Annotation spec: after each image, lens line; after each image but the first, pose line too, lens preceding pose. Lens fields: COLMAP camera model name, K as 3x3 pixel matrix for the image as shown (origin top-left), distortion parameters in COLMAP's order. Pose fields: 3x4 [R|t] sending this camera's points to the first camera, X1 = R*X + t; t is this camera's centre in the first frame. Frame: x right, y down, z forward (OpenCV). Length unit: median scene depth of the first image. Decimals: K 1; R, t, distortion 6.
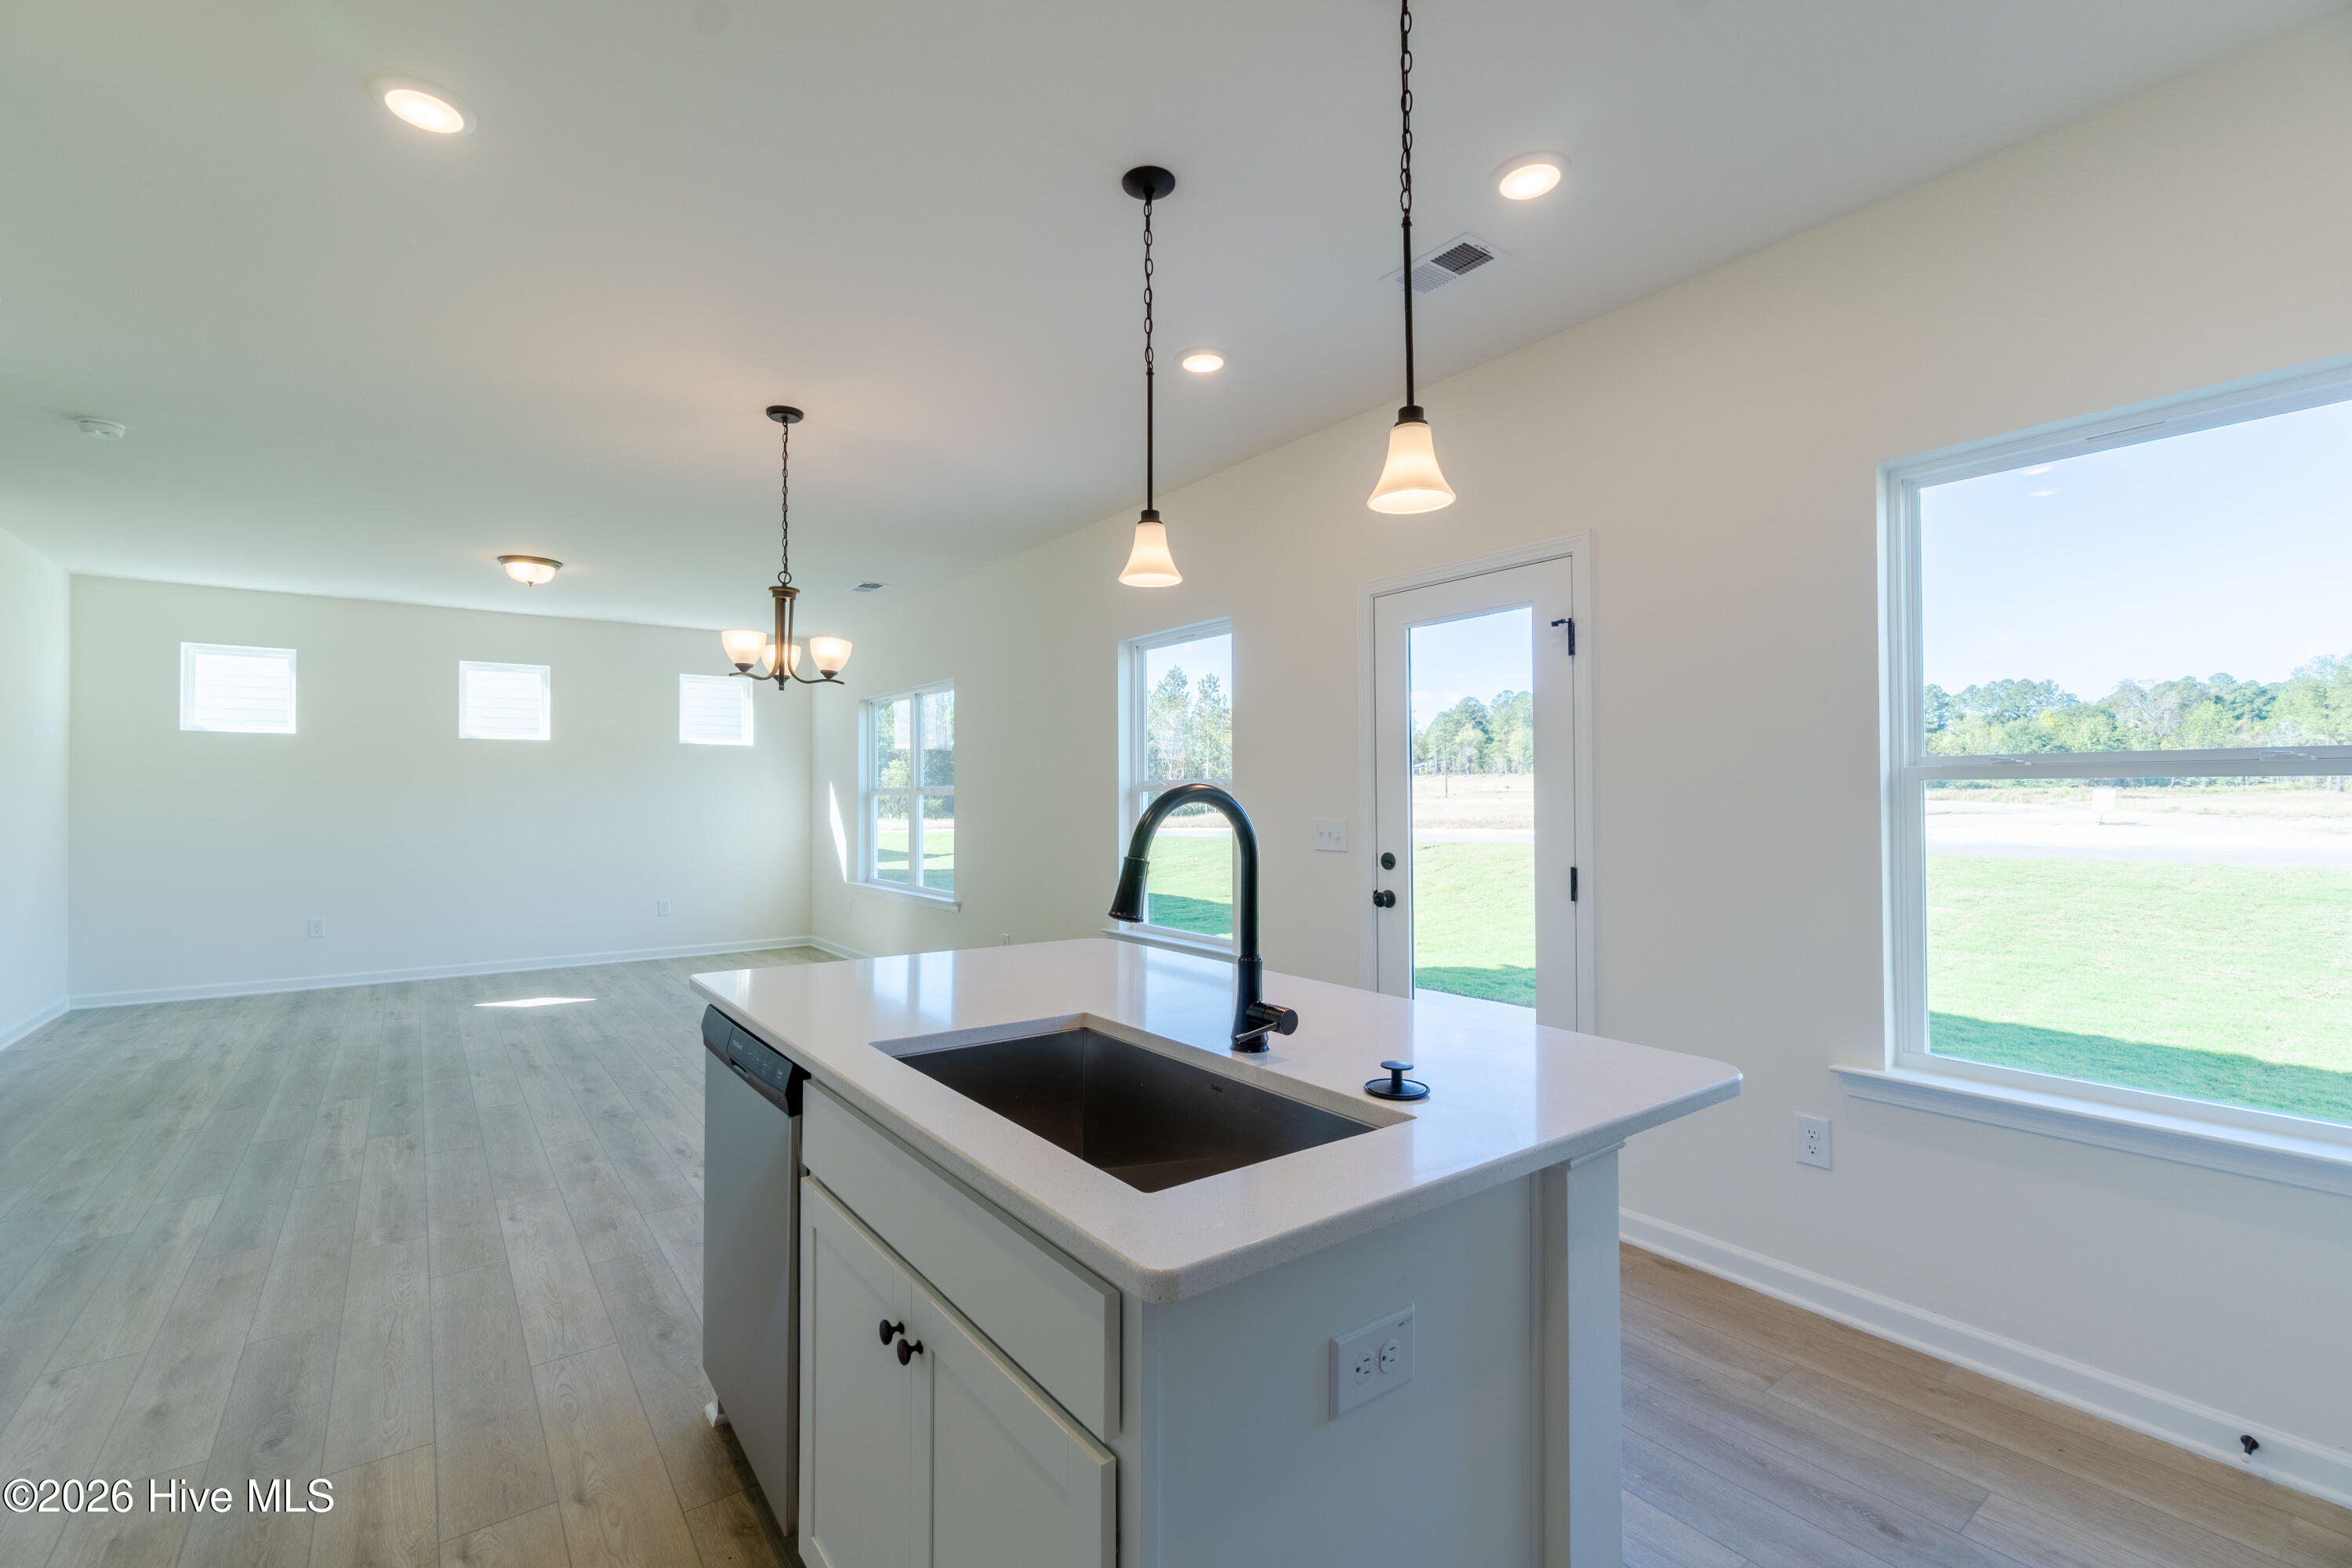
lens RADIAL K [[1014.2, 0, 1155.1], [0, 1014.2, 779.4], [0, 0, 1]] dist [0.000223, 0.000234]
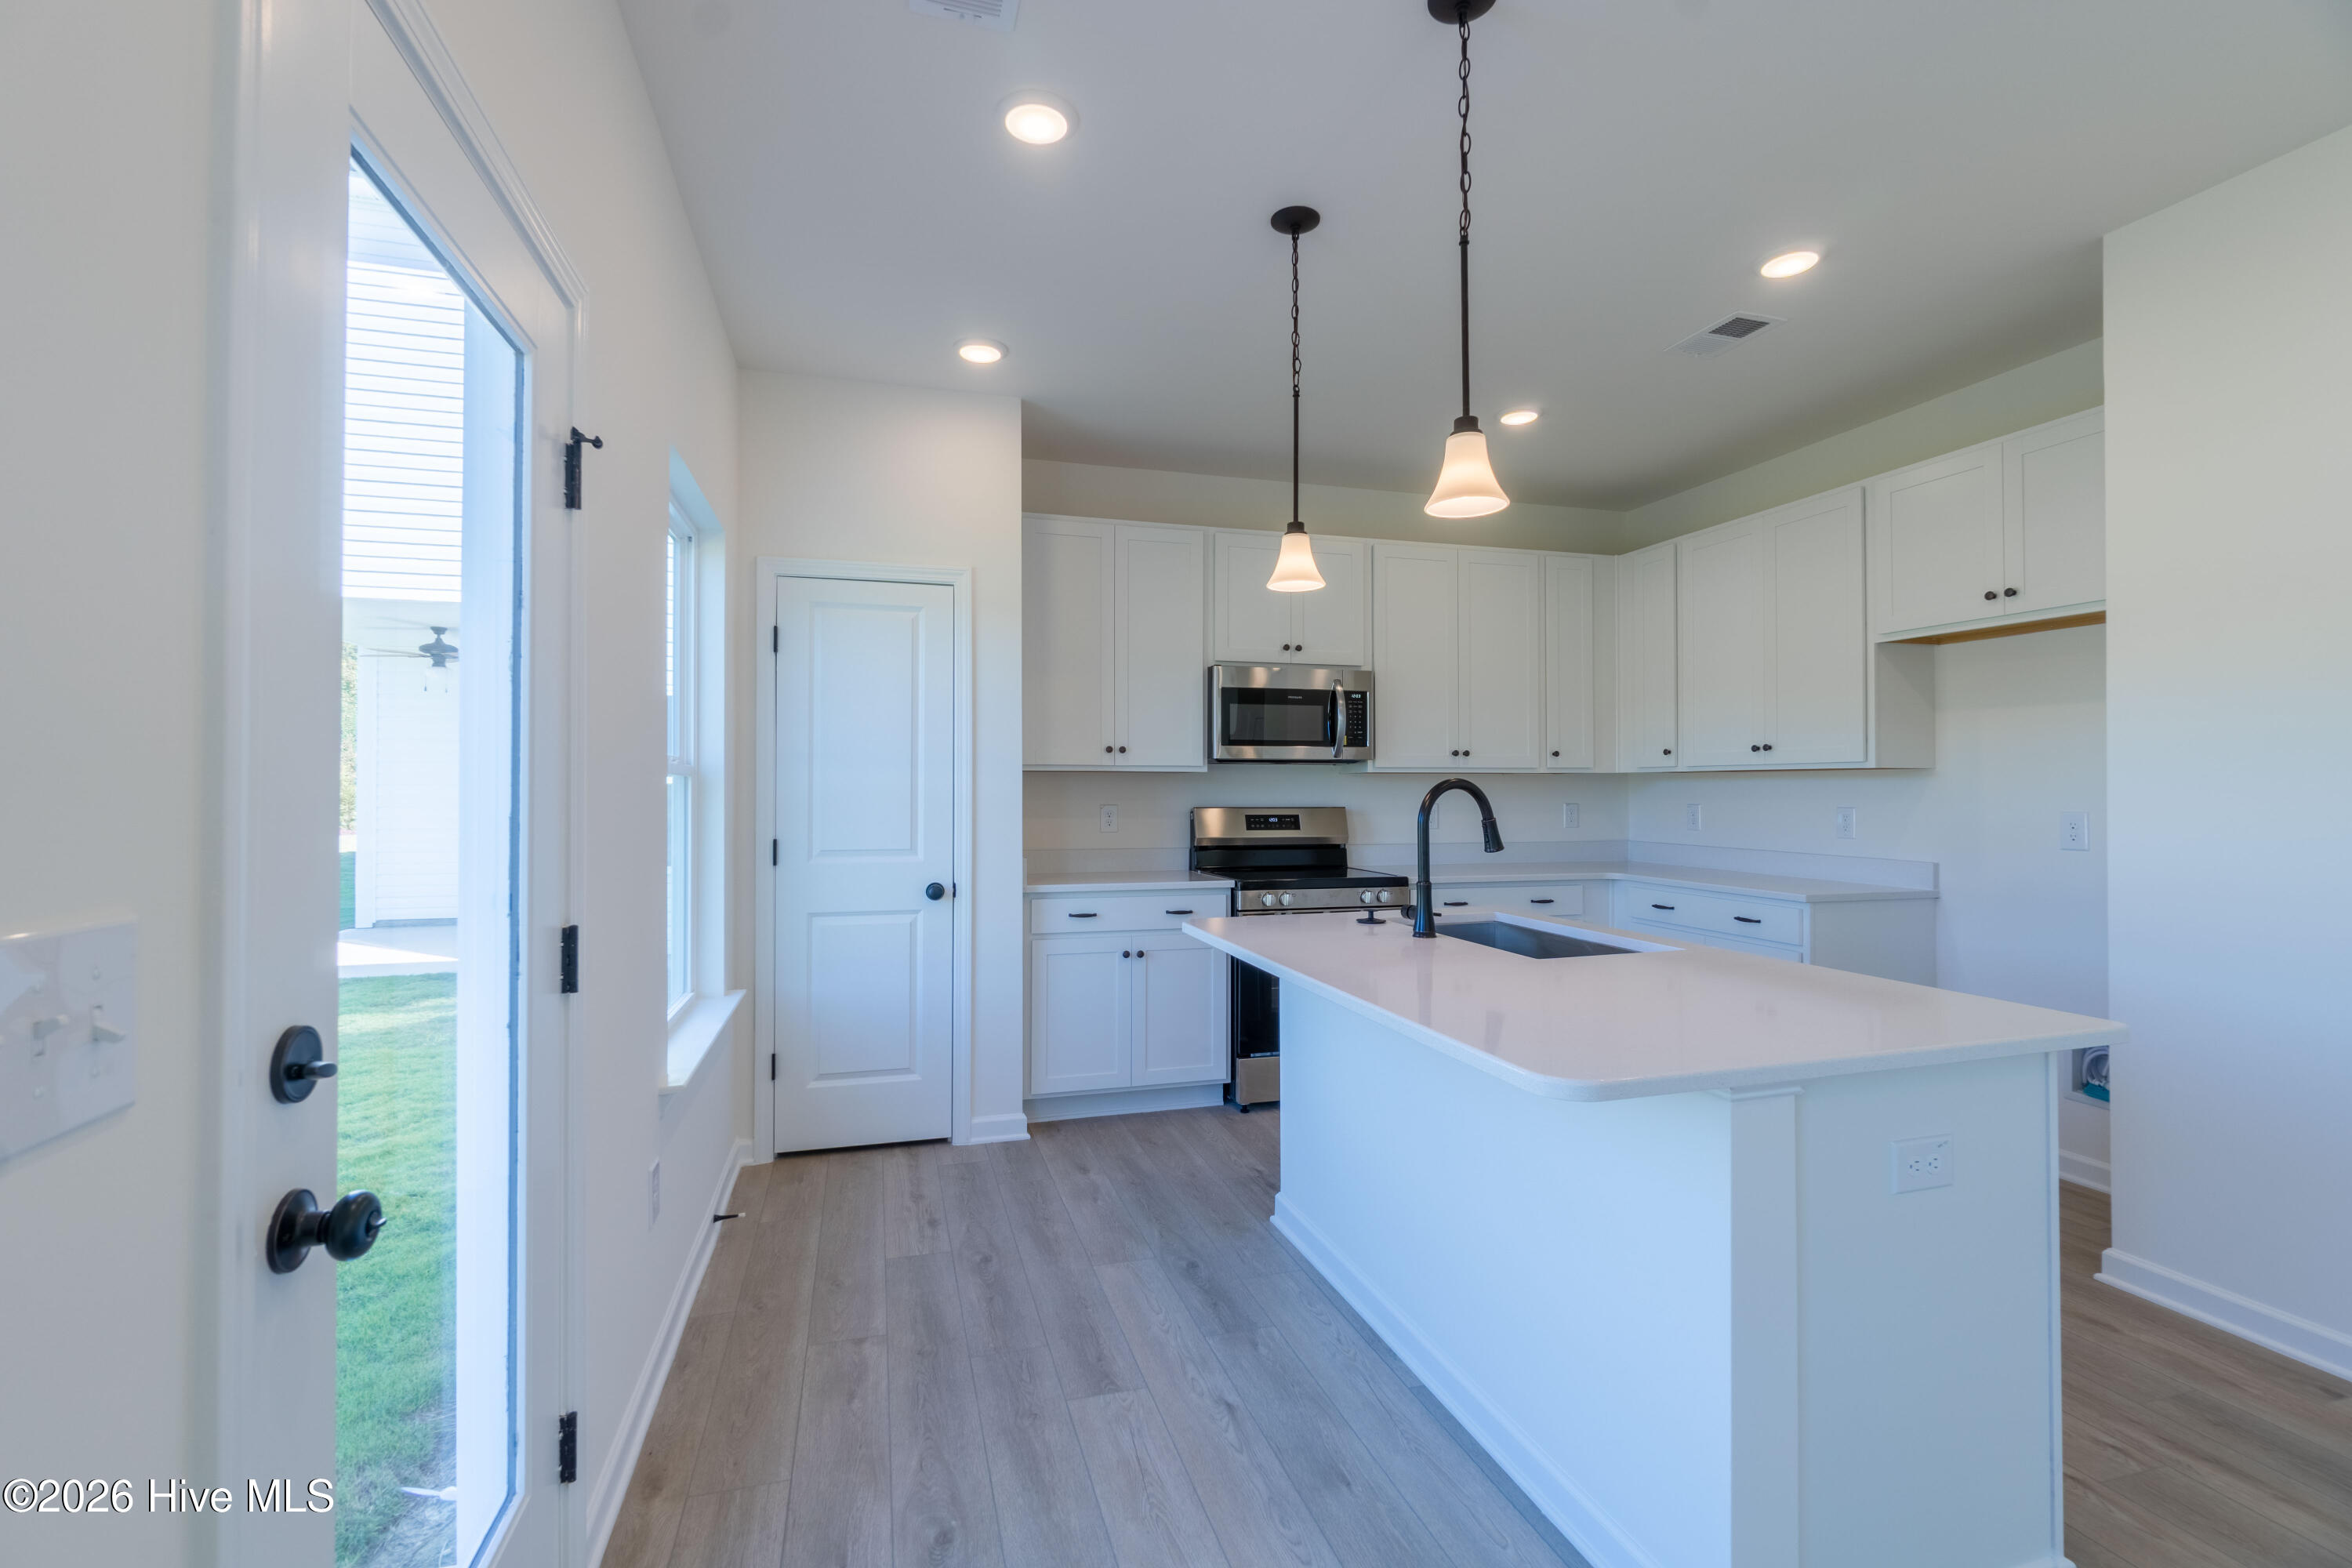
lens RADIAL K [[1010.4, 0, 1160.1], [0, 1010.4, 779.0], [0, 0, 1]] dist [-0.001722, -0.000696]
pose [[-0.936972, 0.008390, 0.349304, -0.039638], [-0.000857, 0.999653, -0.026309, 0.024578], [-0.349403, -0.024950, -0.936640, 1.315378]]
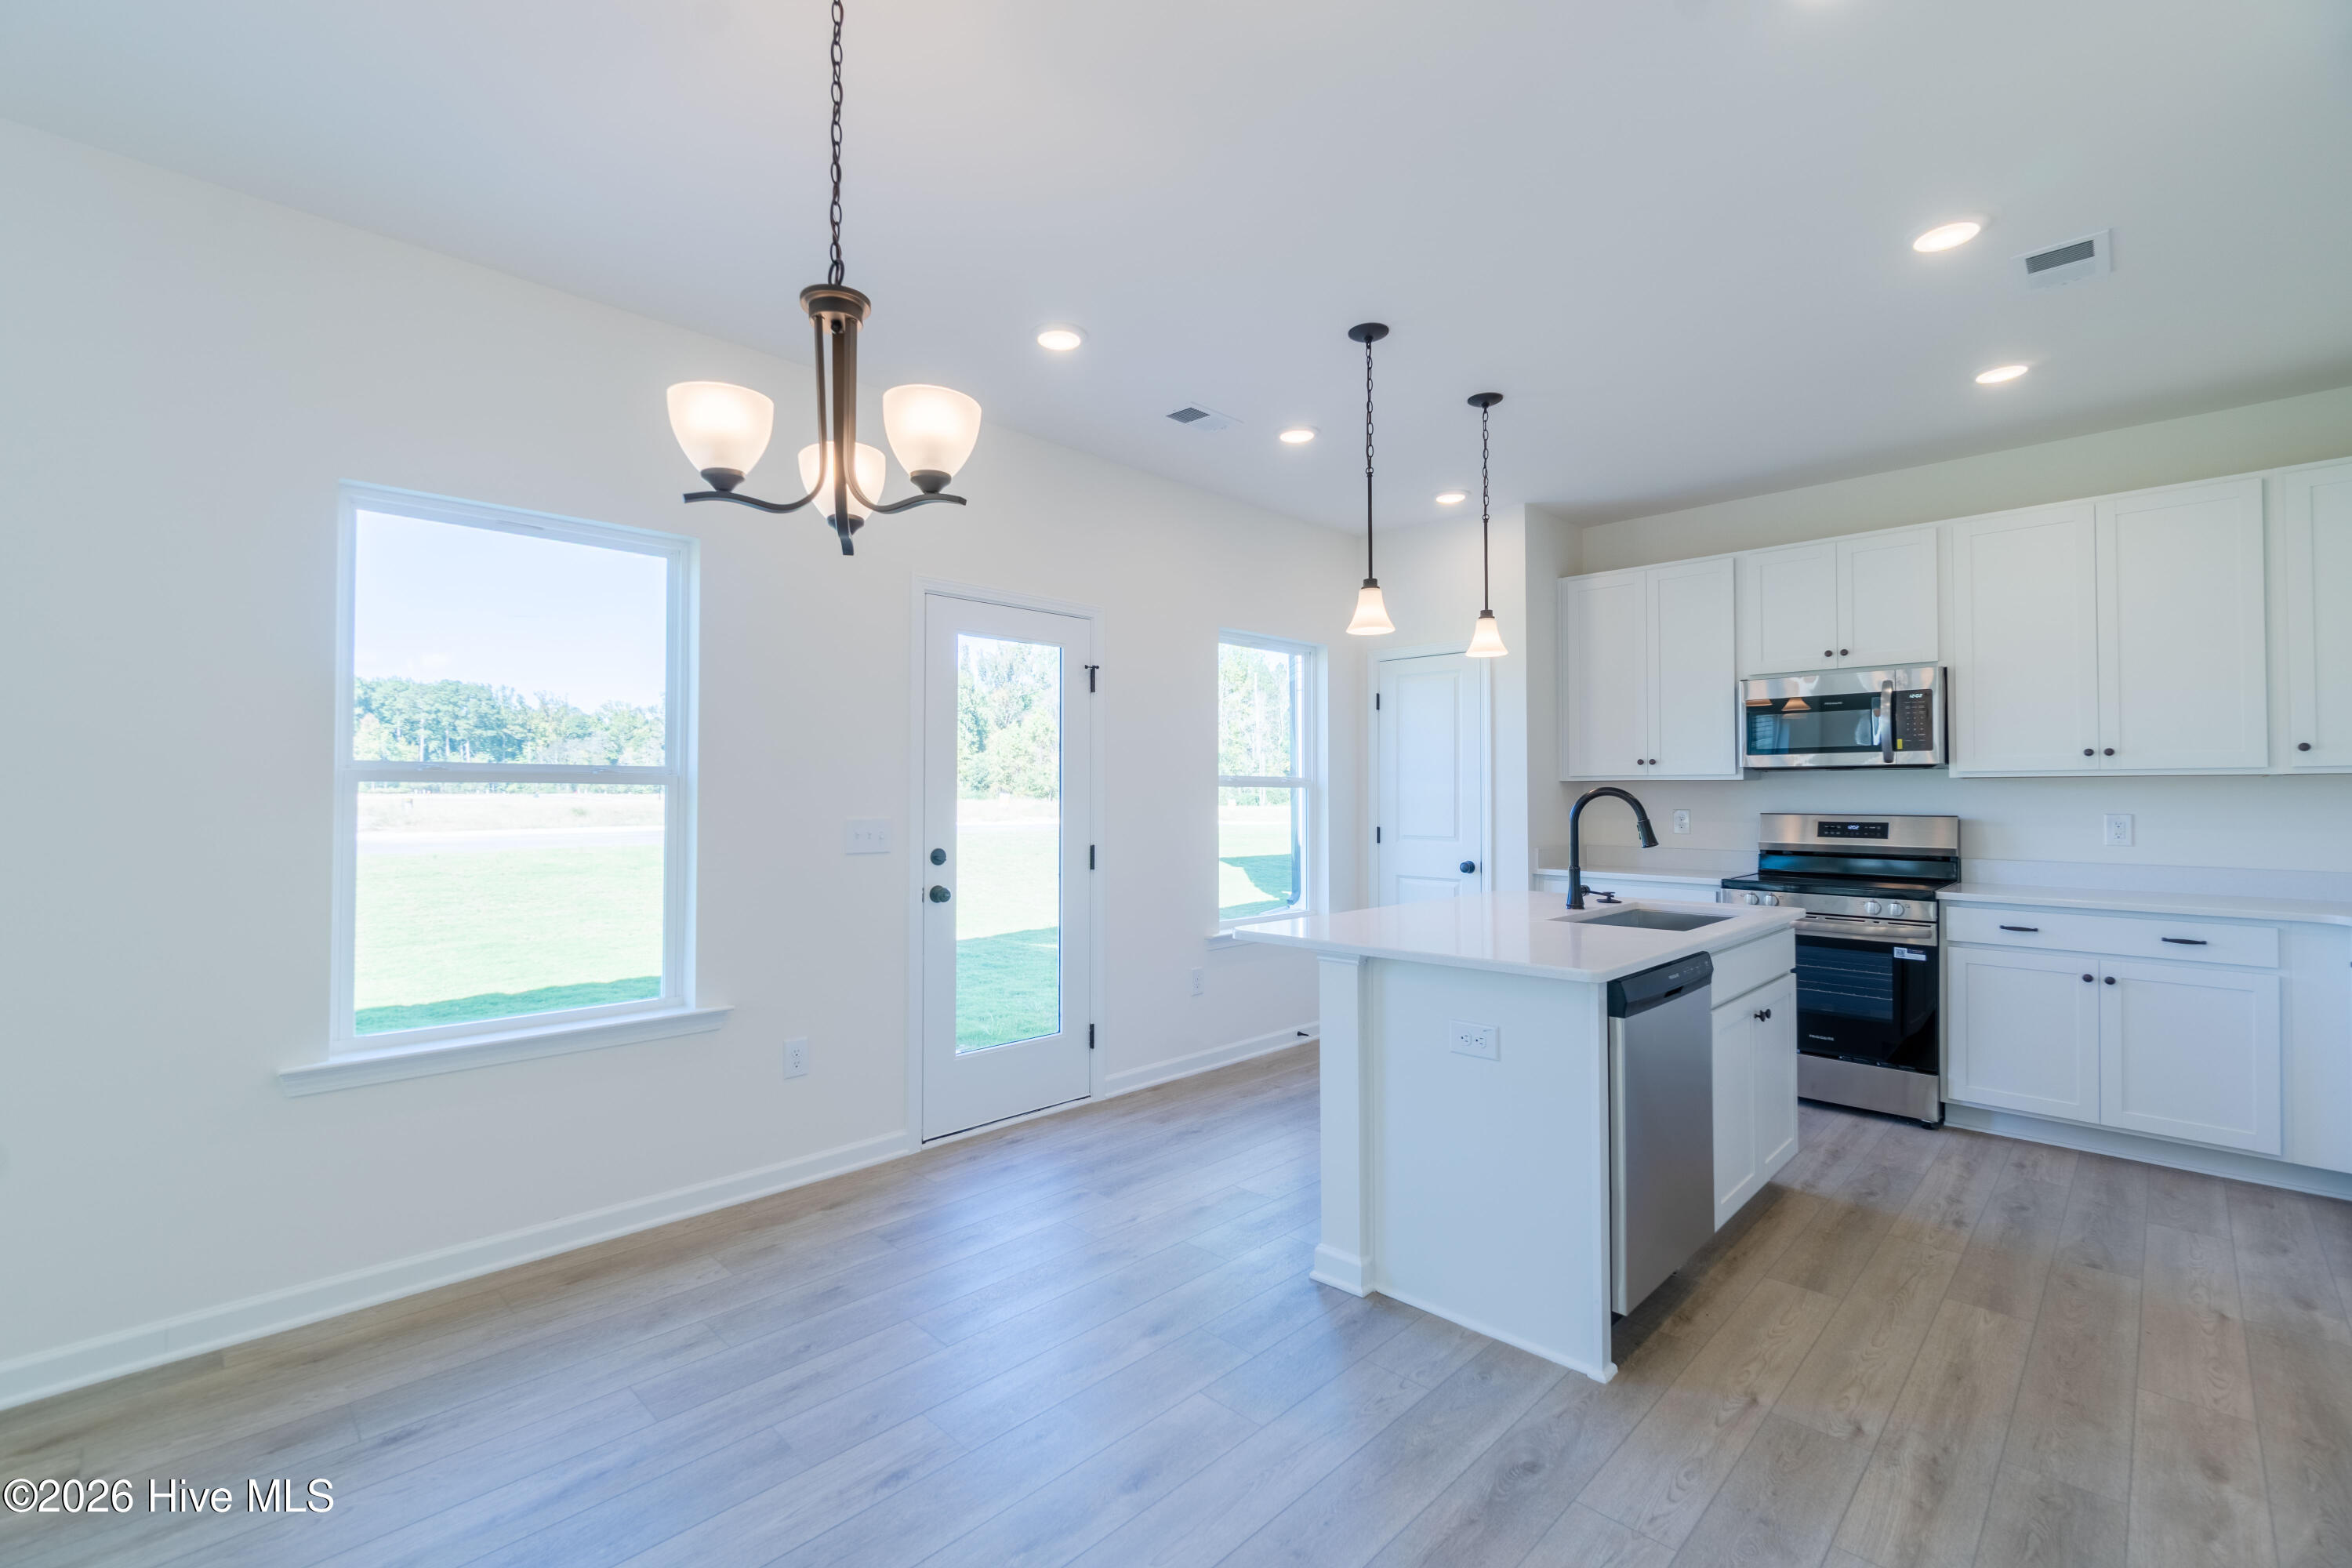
lens RADIAL K [[1011.8, 0, 1170.1], [0, 1011.8, 778.8], [0, 0, 1]] dist [-0.000150, 0.000792]
pose [[-0.158147, 0.020959, 0.987193, -0.929985], [-0.016137, 0.999586, -0.023808, 0.026035], [-0.987284, -0.019696, -0.157743, 1.068857]]
